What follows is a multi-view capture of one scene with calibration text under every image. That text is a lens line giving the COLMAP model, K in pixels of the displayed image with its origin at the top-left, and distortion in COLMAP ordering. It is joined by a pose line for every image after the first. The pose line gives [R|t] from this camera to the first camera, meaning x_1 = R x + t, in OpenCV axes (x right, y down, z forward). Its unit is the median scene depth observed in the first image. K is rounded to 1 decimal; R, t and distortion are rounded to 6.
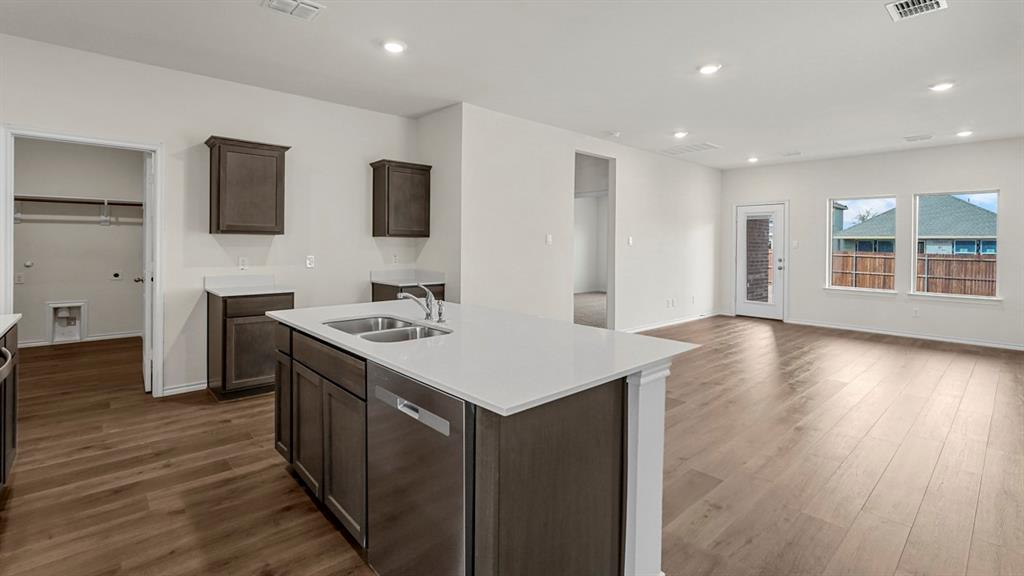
lens RADIAL K [[456.3, 0, 518.3], [0, 456.3, 289.6], [0, 0, 1]] dist [0.000855, -0.000356]
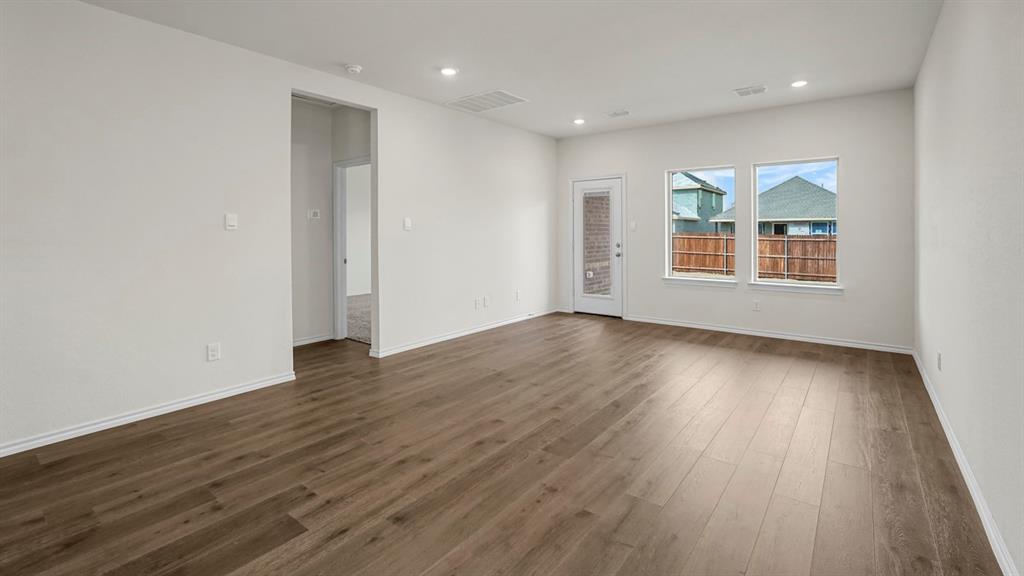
lens RADIAL K [[447.3, 0, 512.0], [0, 447.3, 288.0], [0, 0, 1]] dist [-0.015869, 0.000243]
pose [[0.986348, -0.034755, 0.160966, 0.242820], [0.030223, 0.999077, 0.030523, -0.016867], [-0.161878, -0.025241, 0.986488, 0.217216]]
